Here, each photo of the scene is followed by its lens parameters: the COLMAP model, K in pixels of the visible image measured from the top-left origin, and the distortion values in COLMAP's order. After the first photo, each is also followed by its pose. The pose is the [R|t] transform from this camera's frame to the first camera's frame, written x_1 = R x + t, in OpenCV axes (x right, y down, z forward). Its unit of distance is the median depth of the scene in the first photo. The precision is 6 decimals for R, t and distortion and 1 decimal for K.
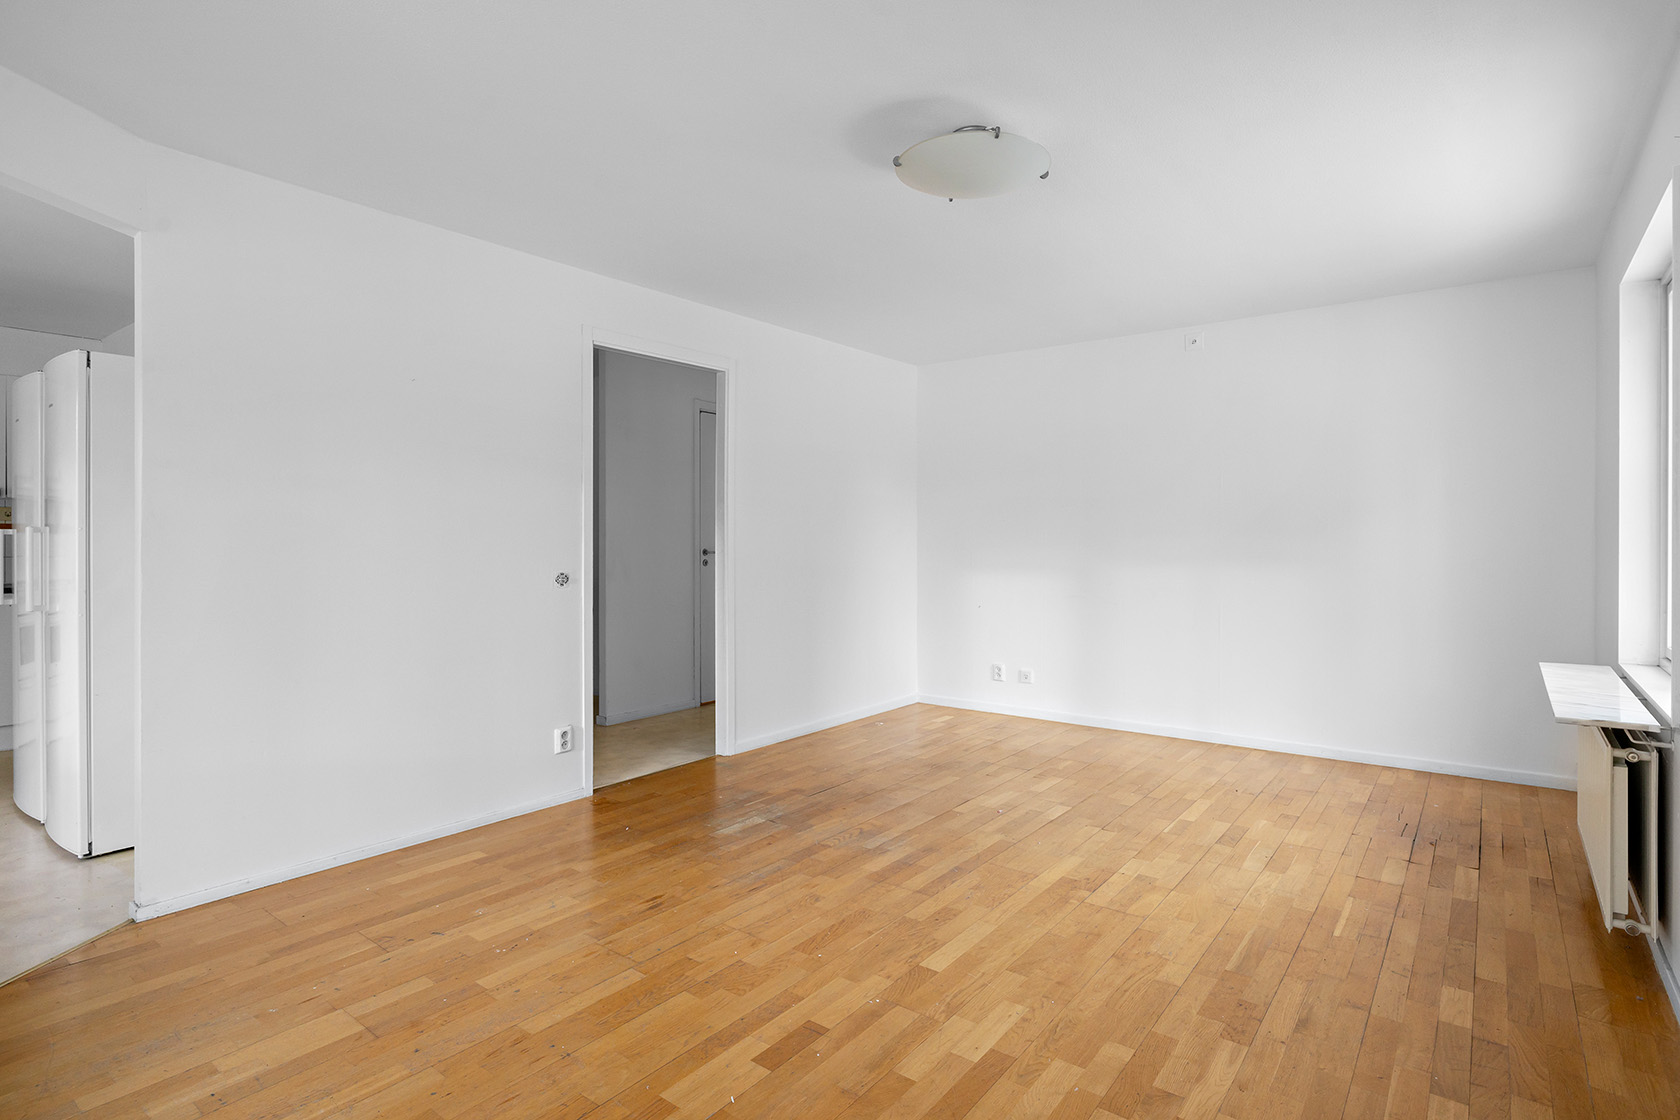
lens RADIAL K [[854.3, 0, 841.7], [0, 854.3, 539.6], [0, 0, 1]] dist [-0.000802, 0.000447]
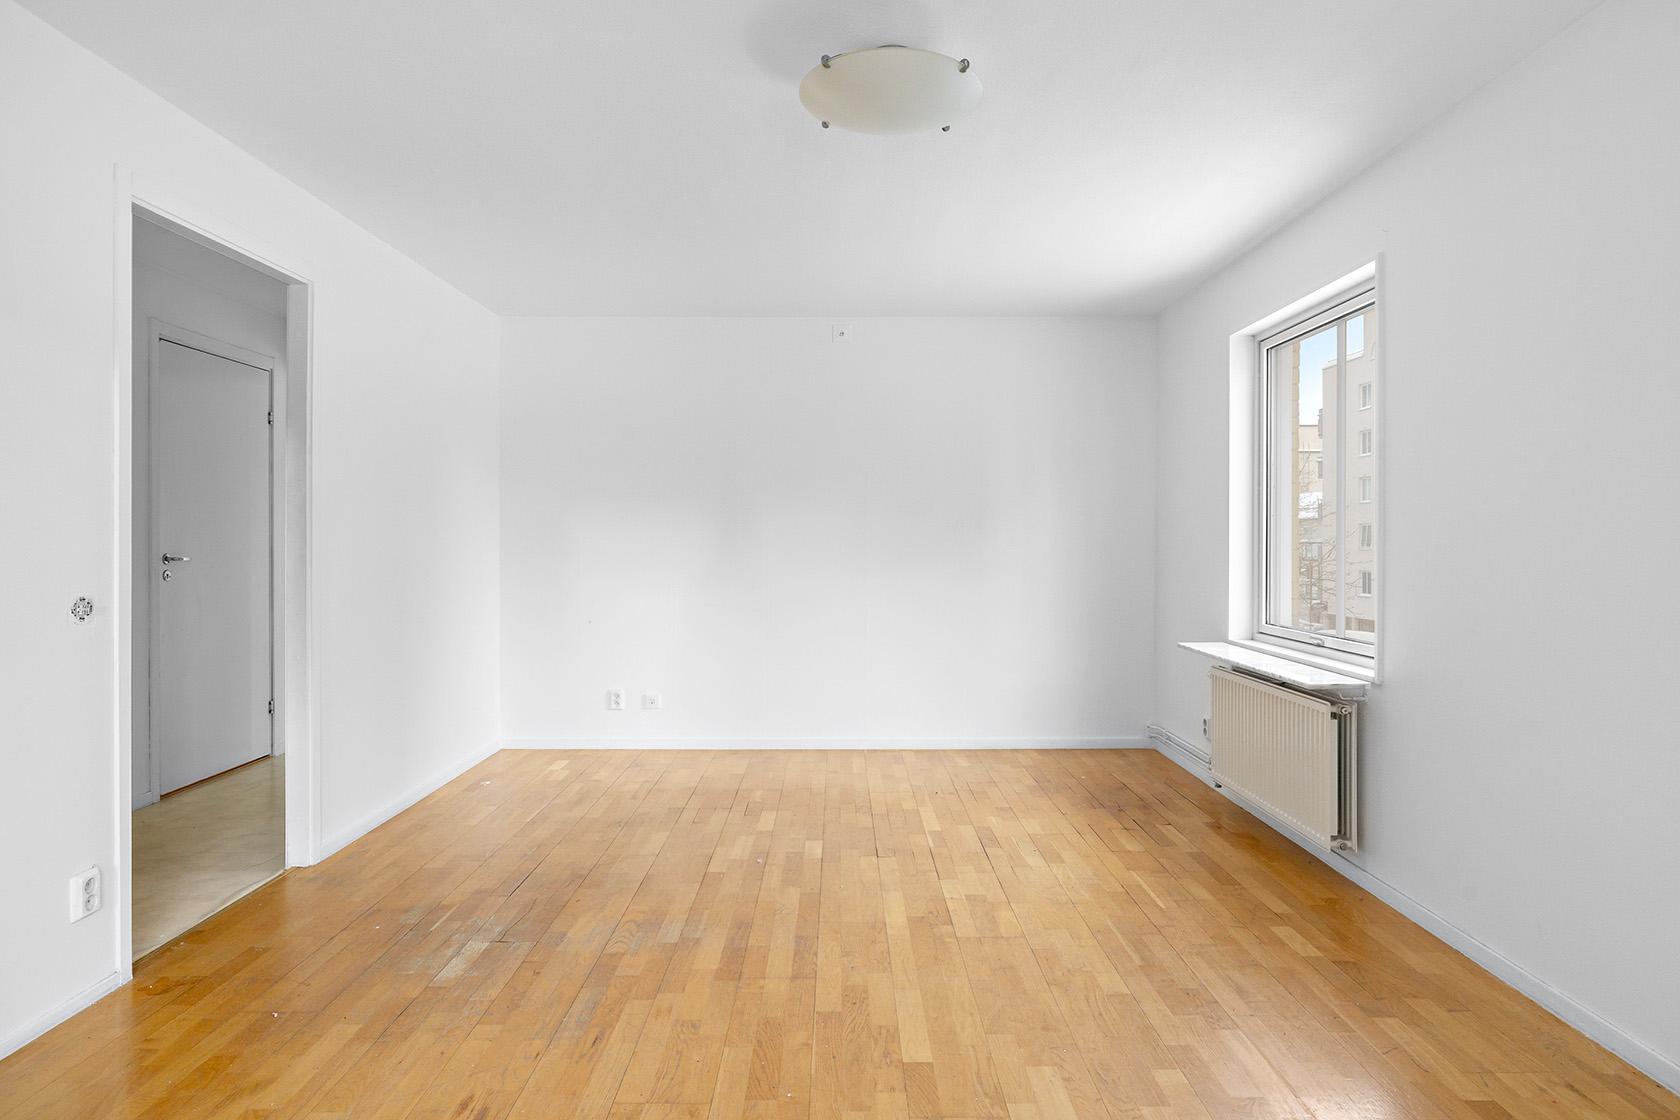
lens RADIAL K [[955.4, 0, 840.7], [0, 955.4, 542.3], [0, 0, 1]] dist [0.000281, 0.000894]
pose [[0.790017, -0.000006, 0.613085, -0.376191], [-0.001008, 0.999999, 0.001309, 0.001660], [-0.613084, -0.001652, 0.790016, 0.233654]]
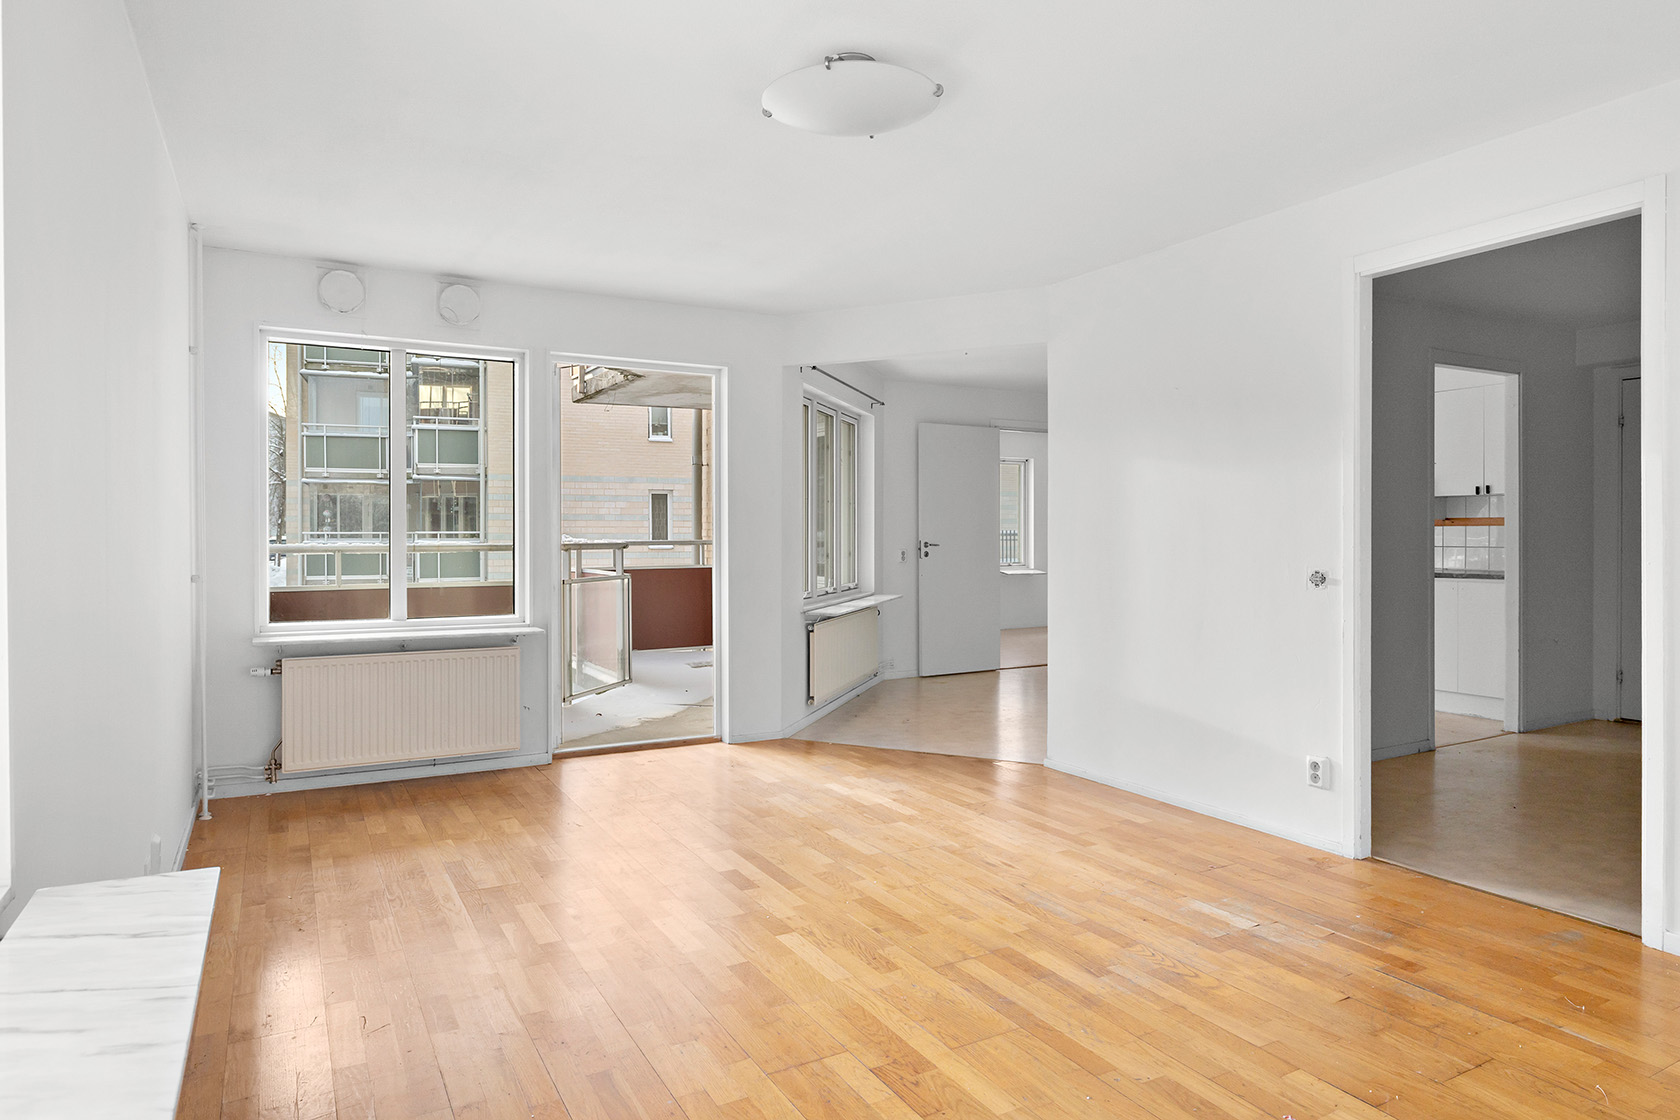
lens RADIAL K [[998.3, 0, 840.2], [0, 998.3, 536.4], [0, 0, 1]] dist [-0.000493, -0.000348]
pose [[-0.390137, 0.001456, -0.920756, 0.882825], [-0.000070, 0.999999, 0.001611, 0.004335], [0.920757, 0.000693, -0.390136, 1.122516]]
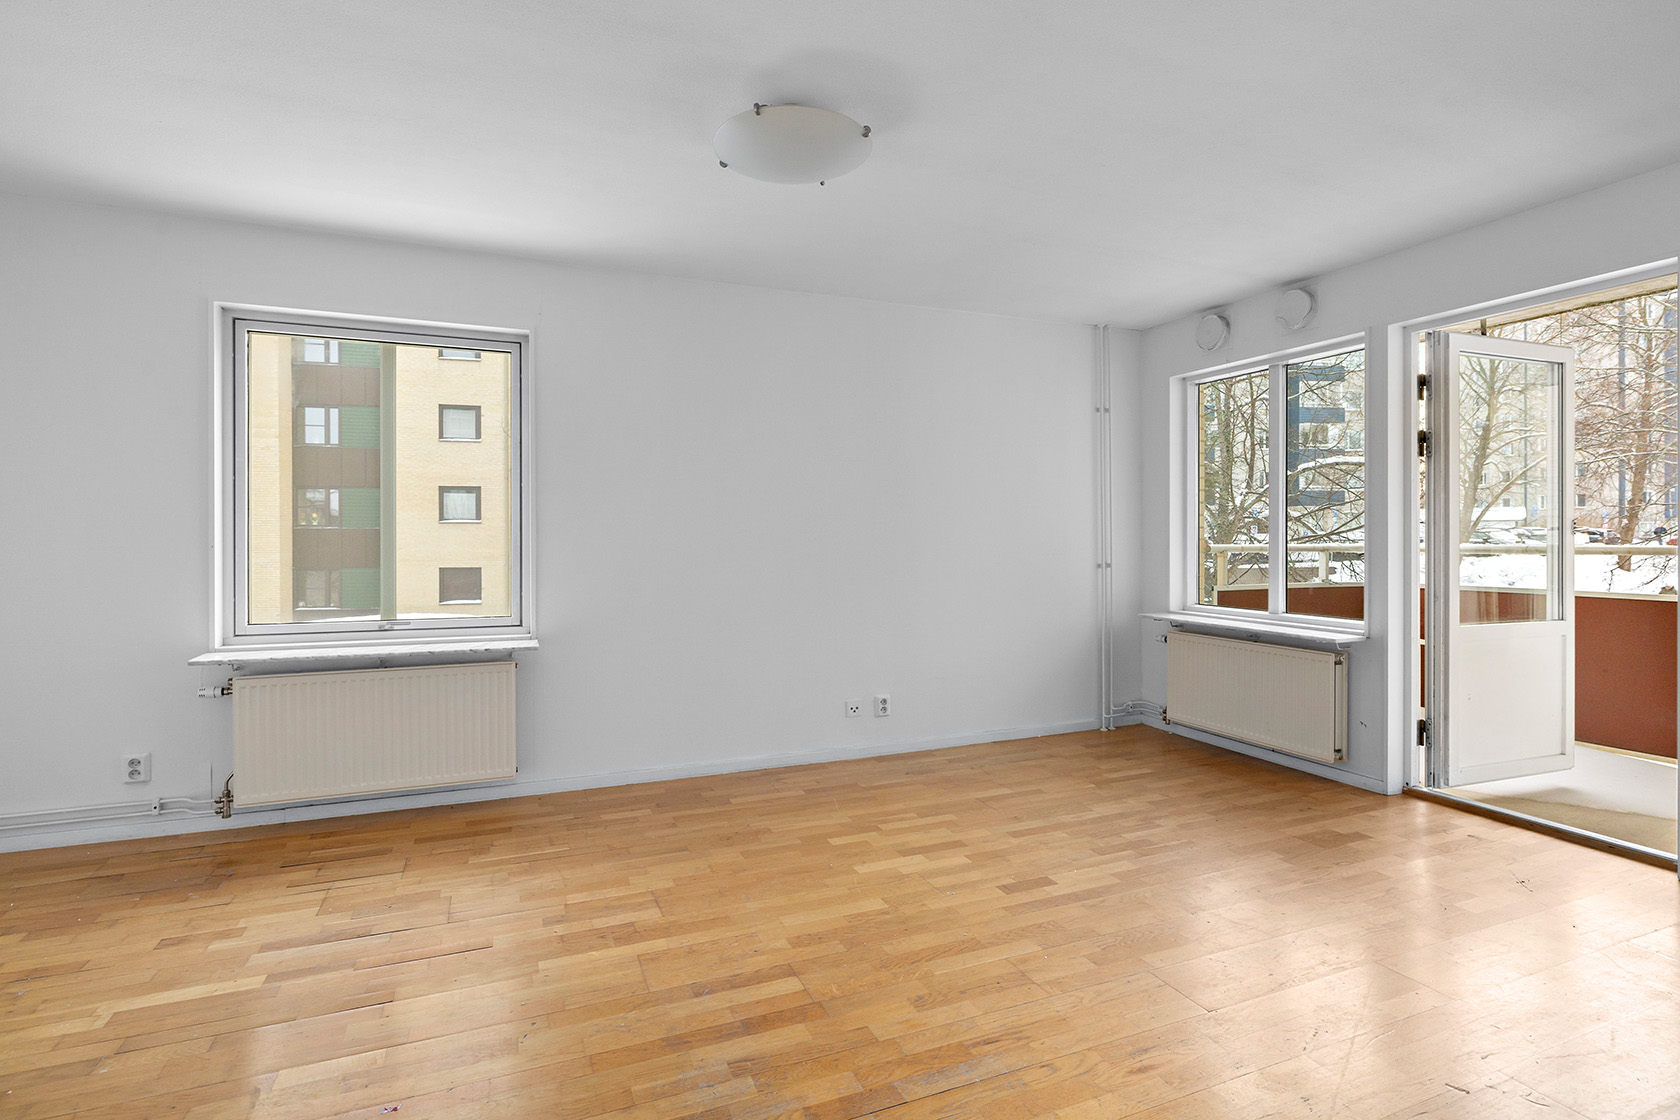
lens RADIAL K [[816.5, 0, 844.8], [0, 816.5, 542.0], [0, 0, 1]] dist [-0.002939, -0.000420]
pose [[-0.870337, 0.000017, 0.492456, -0.286806], [0.002632, 0.999986, 0.004617, 0.006170], [-0.492449, 0.005314, -0.870325, 1.441183]]
